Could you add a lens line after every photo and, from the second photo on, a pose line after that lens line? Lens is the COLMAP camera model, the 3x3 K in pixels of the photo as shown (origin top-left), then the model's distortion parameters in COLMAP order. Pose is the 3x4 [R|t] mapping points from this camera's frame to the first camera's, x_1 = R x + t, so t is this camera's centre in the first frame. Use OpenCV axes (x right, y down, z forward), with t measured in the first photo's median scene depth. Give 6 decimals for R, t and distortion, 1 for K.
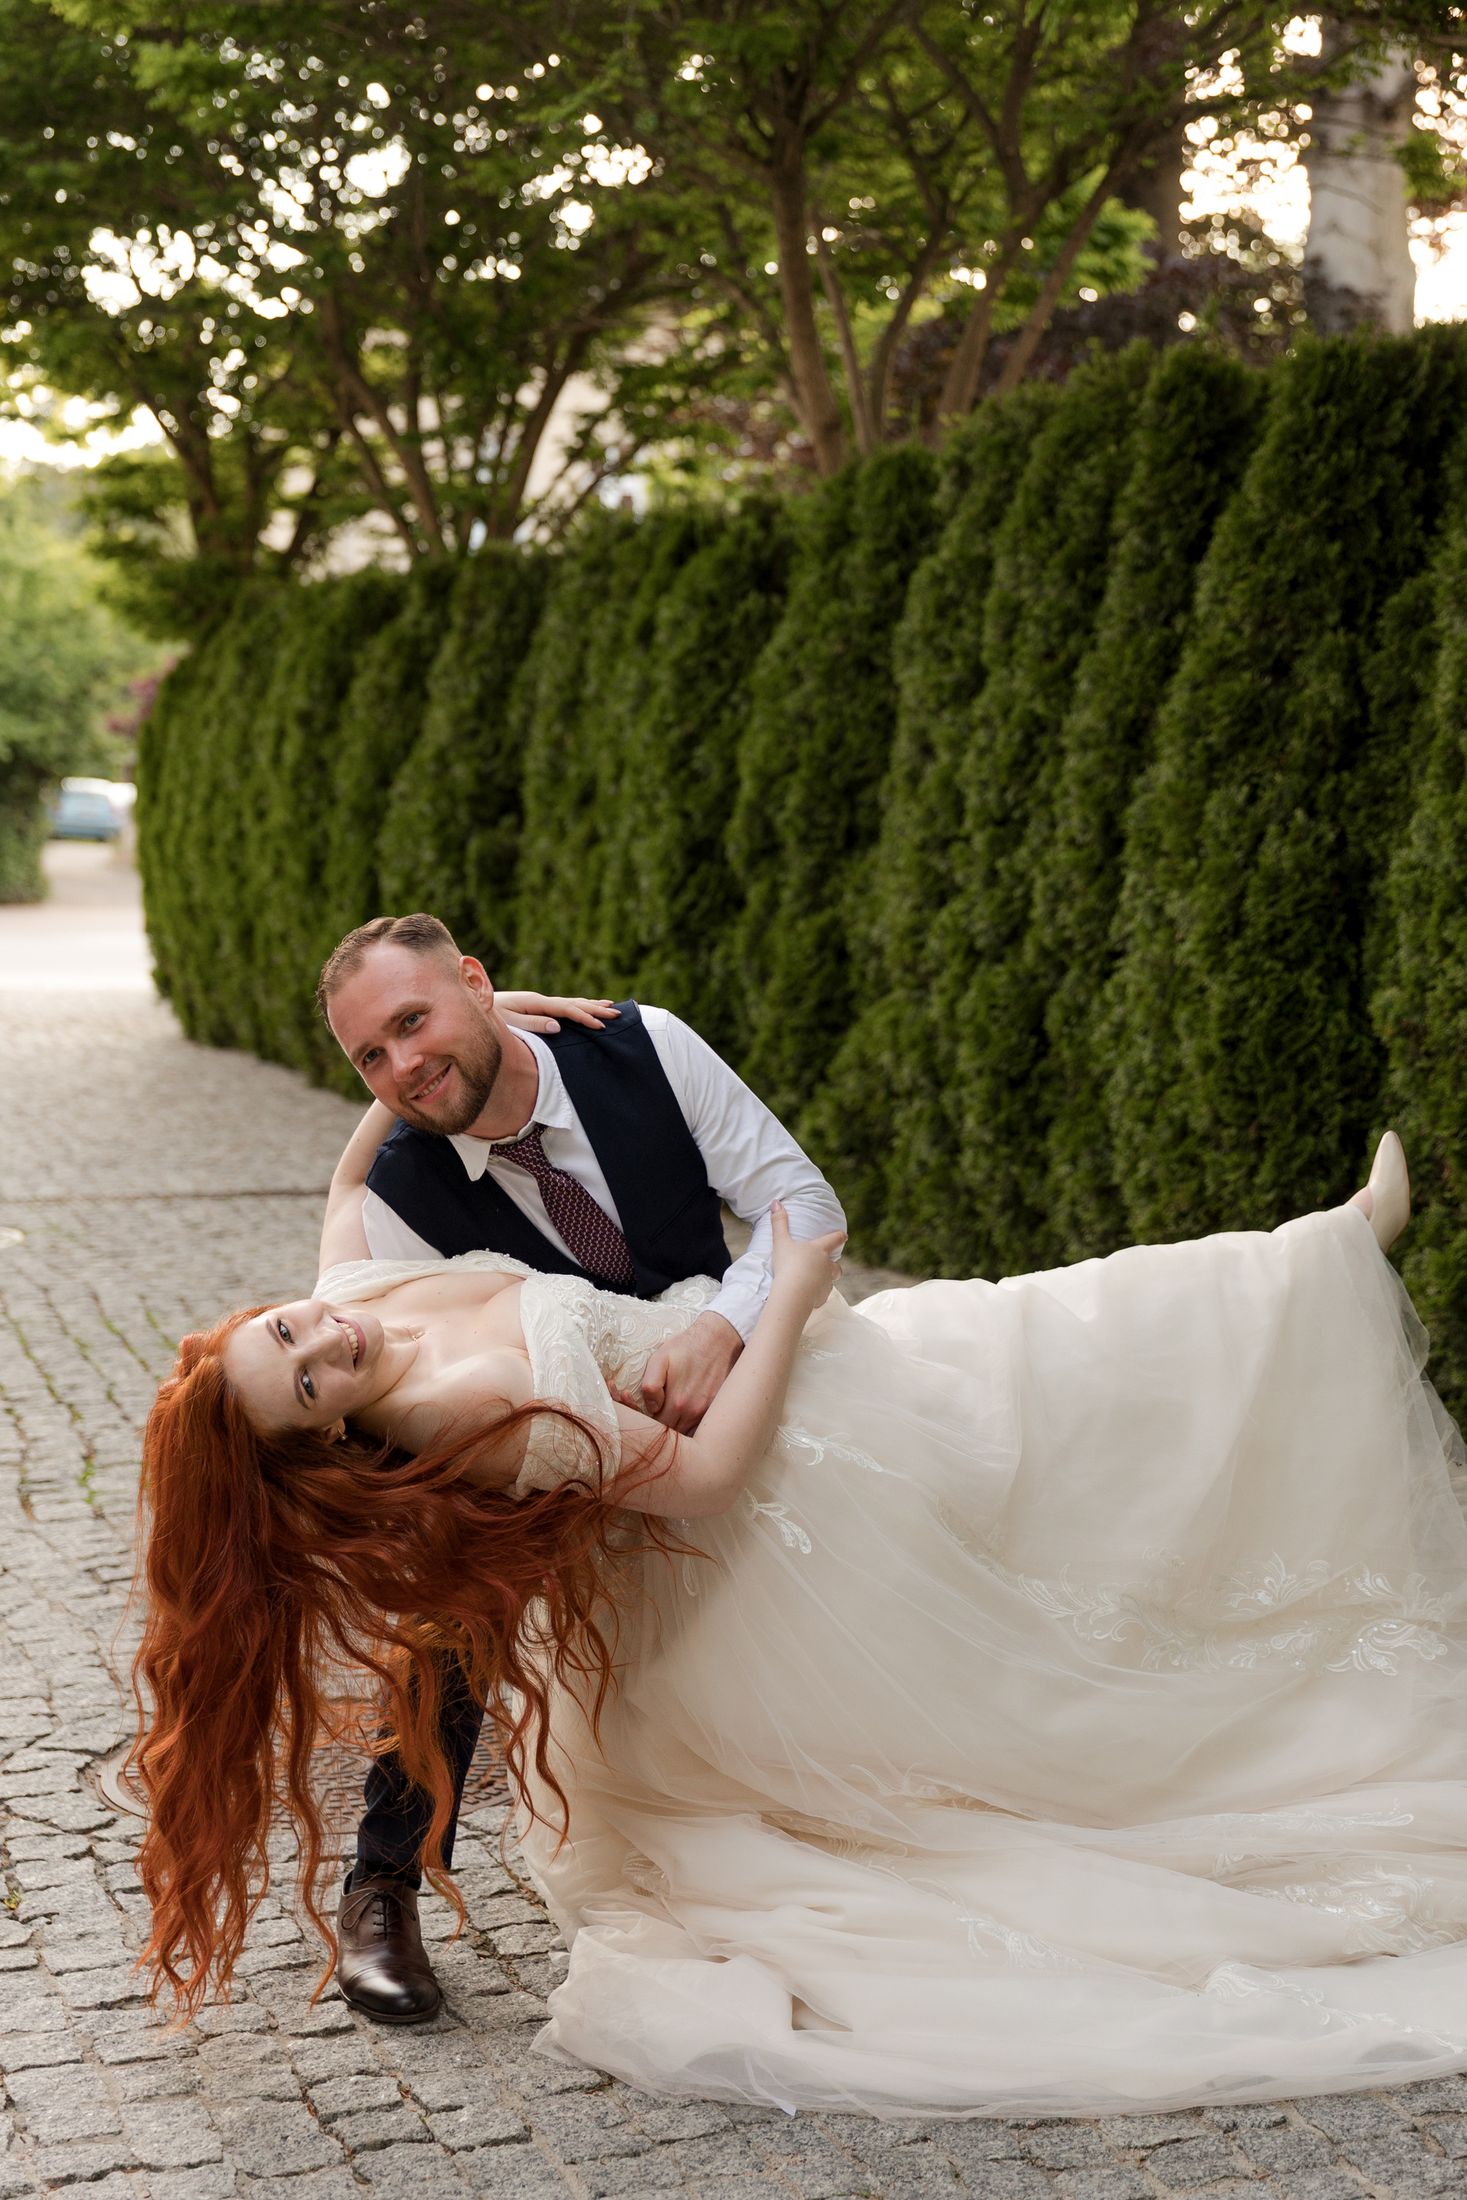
lens RADIAL K [[3909.3, 0, 818.1], [0, 3909.3, 926.3], [0, 0, 1]] dist [0.002019, 0.000000]
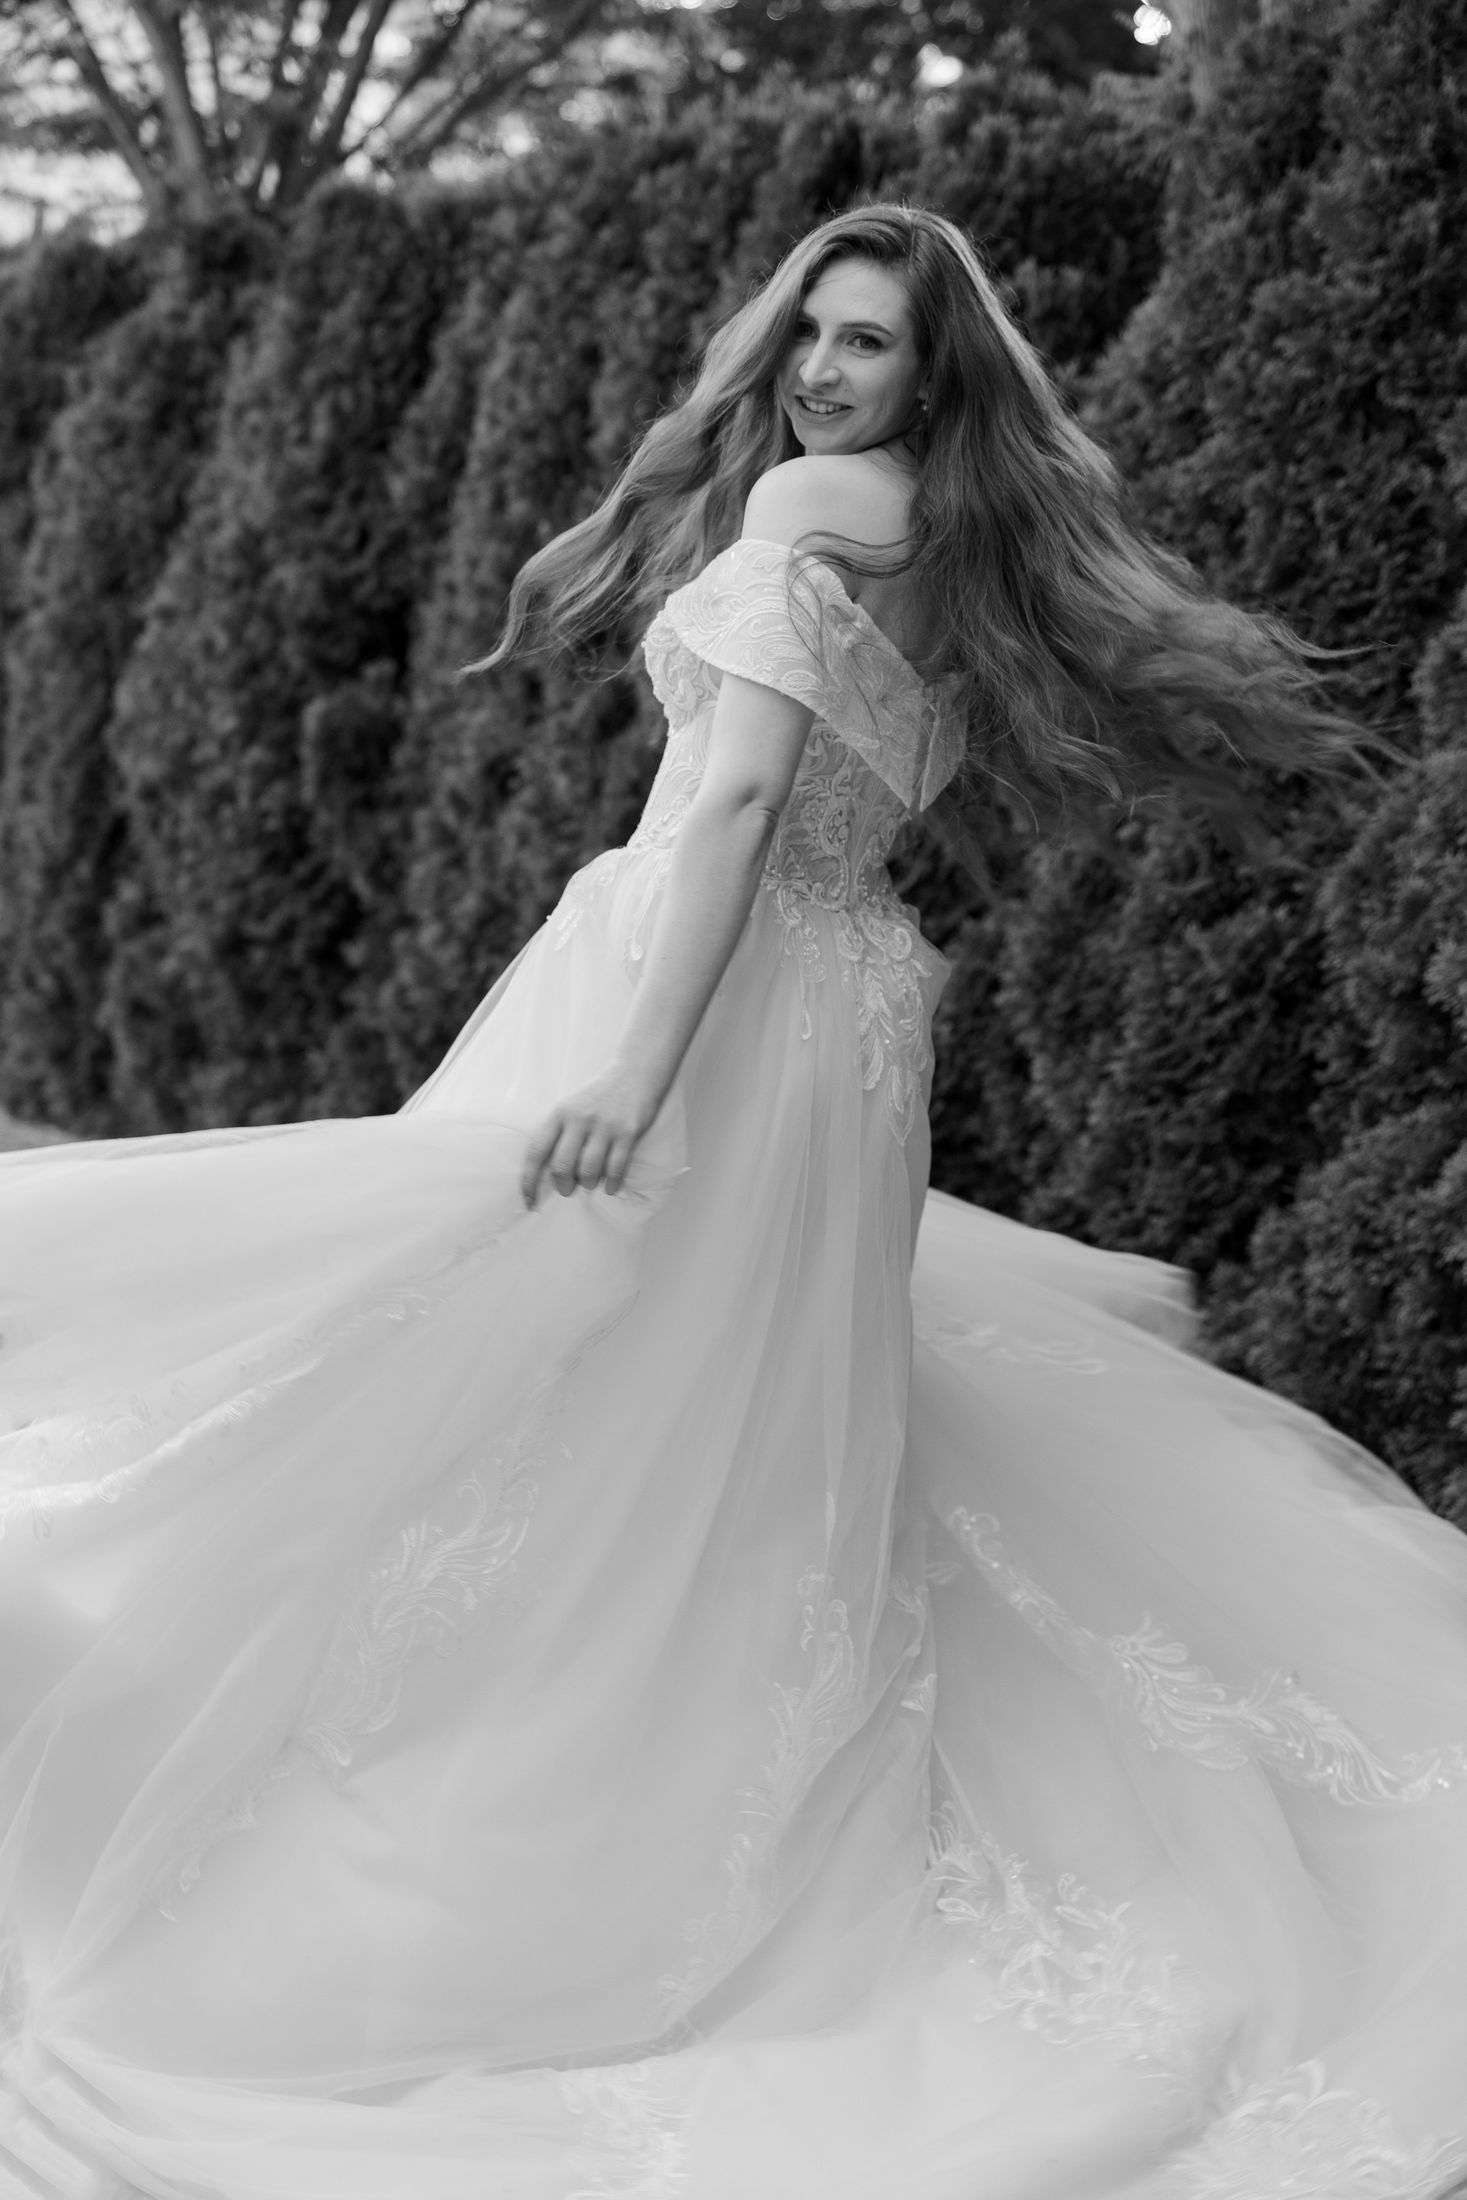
lens RADIAL K [[4589.3, 0, 734.4], [0, 4589.3, 1107.3], [0, 0, 1]] dist [0.008261, 0.000000]
pose [[0.994102, 0.049501, 0.096488, -0.099104], [-0.055944, 0.996299, 0.065256, -0.011335], [-0.092901, -0.070269, 0.993193, 0.372068]]
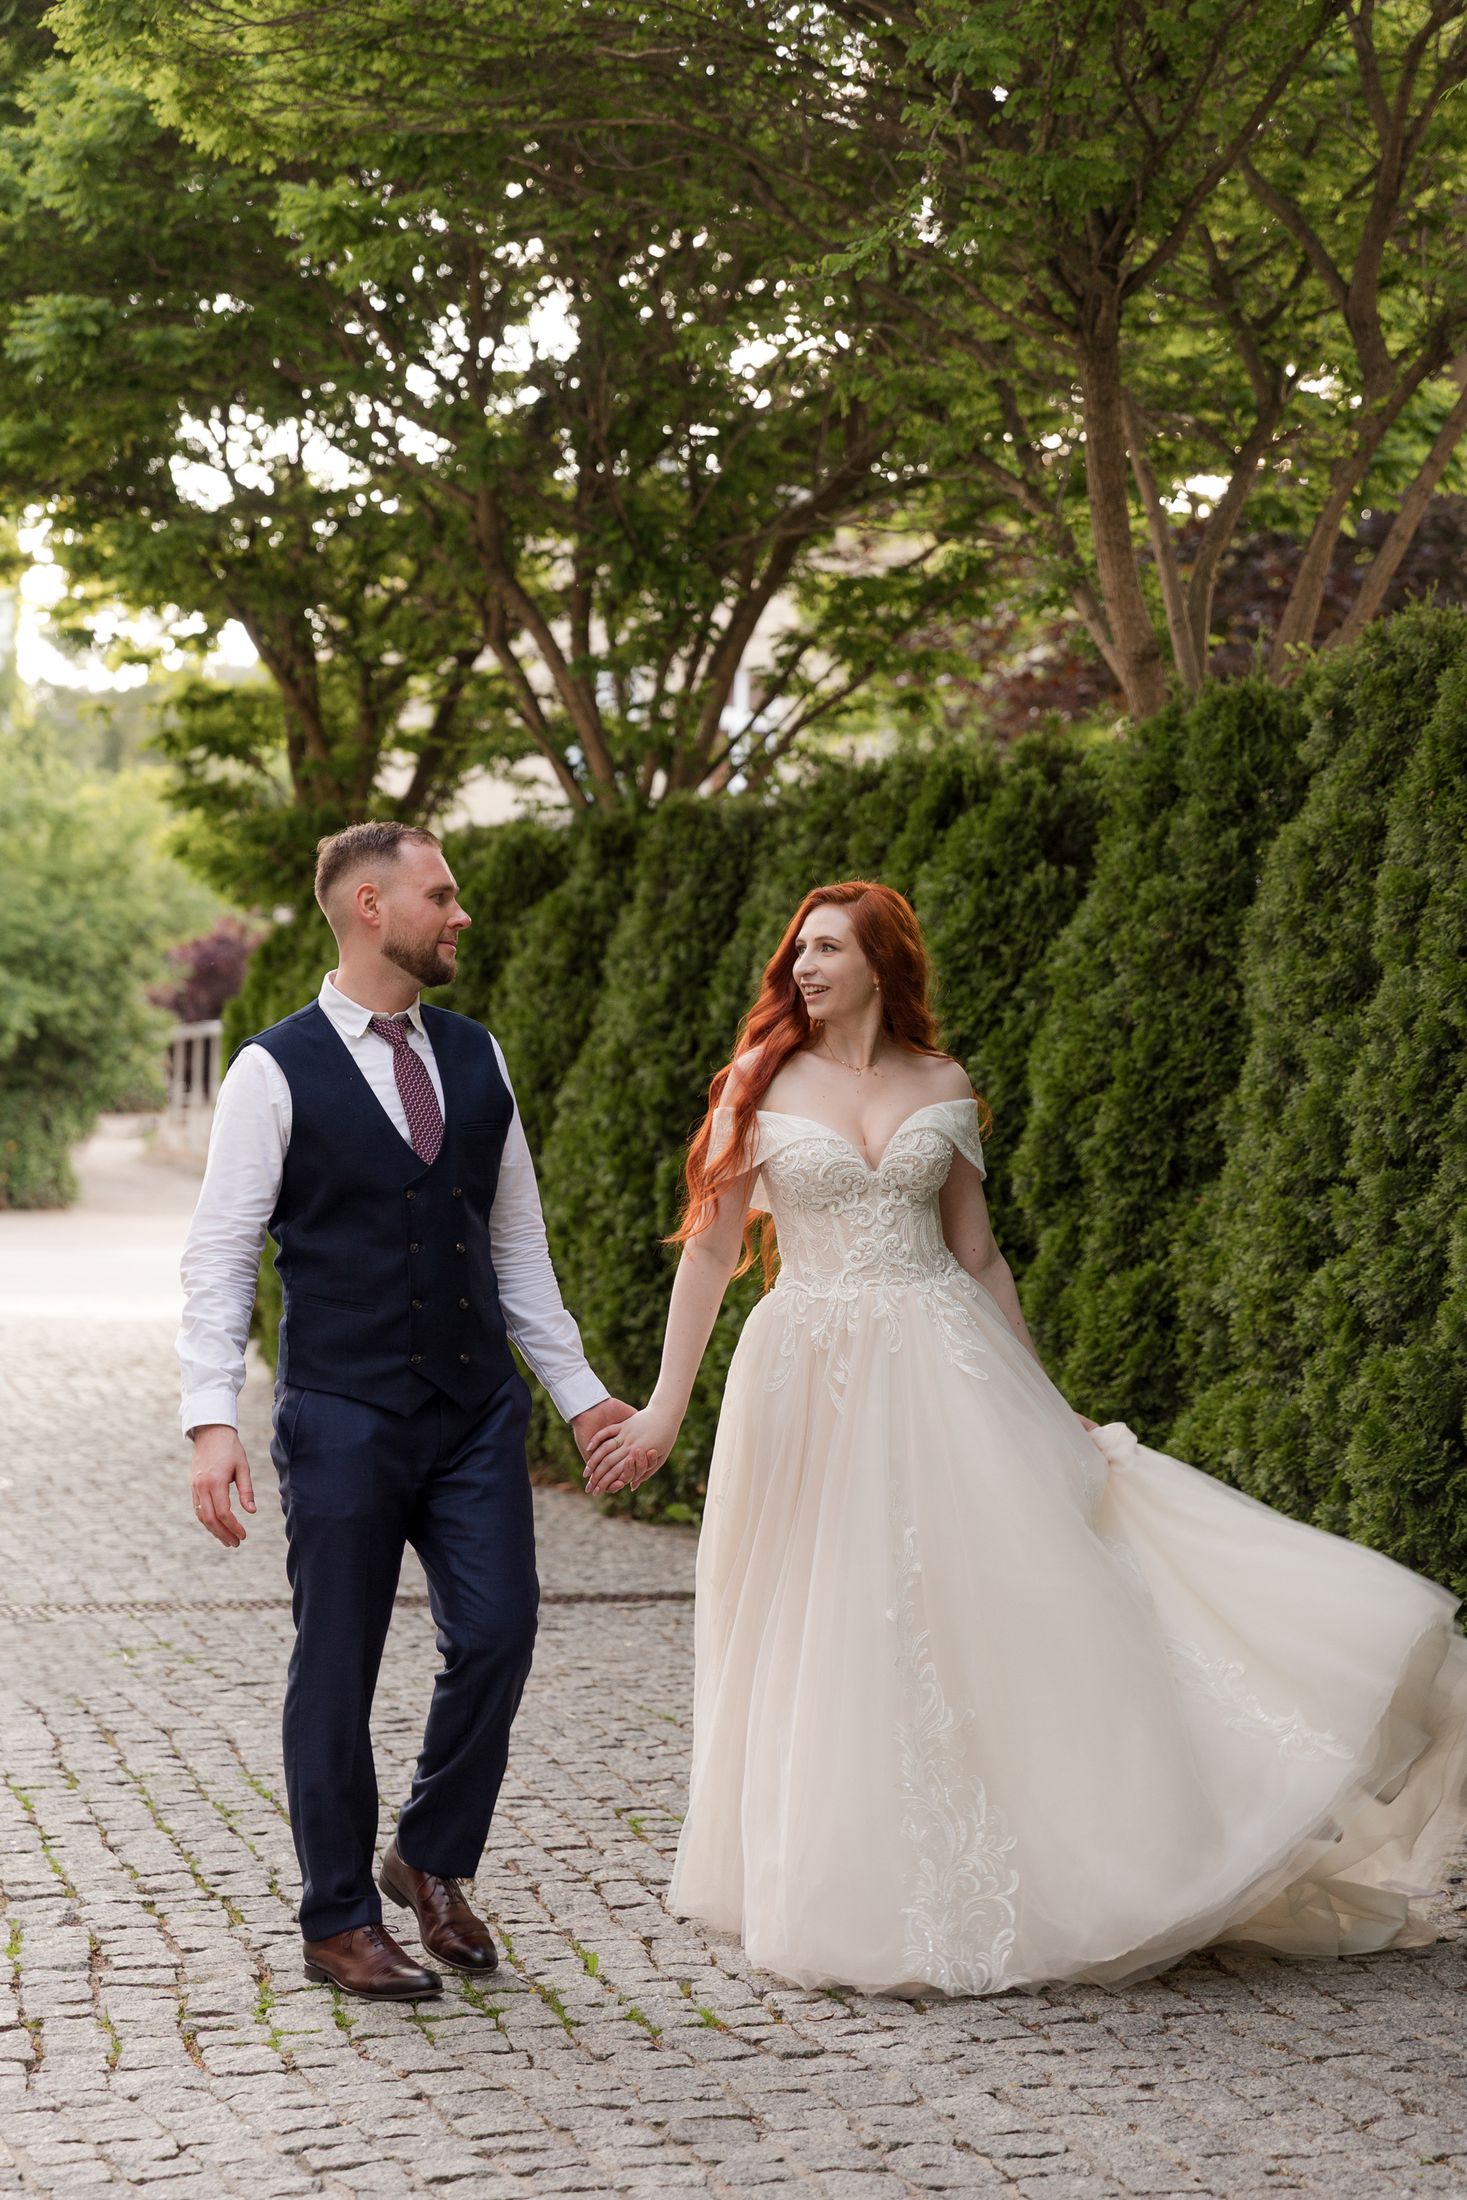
lens RADIAL K [[4589.3, 0, 740.2], [0, 4589.3, 1056.3], [0, 0, 1]] dist [0.008261, 0.000000]
pose [[0.998879, 0.012541, -0.045647, -0.032421], [-0.014323, 0.999140, -0.038909, -0.007544], [0.045120, 0.039519, 0.998200, 0.055829]]
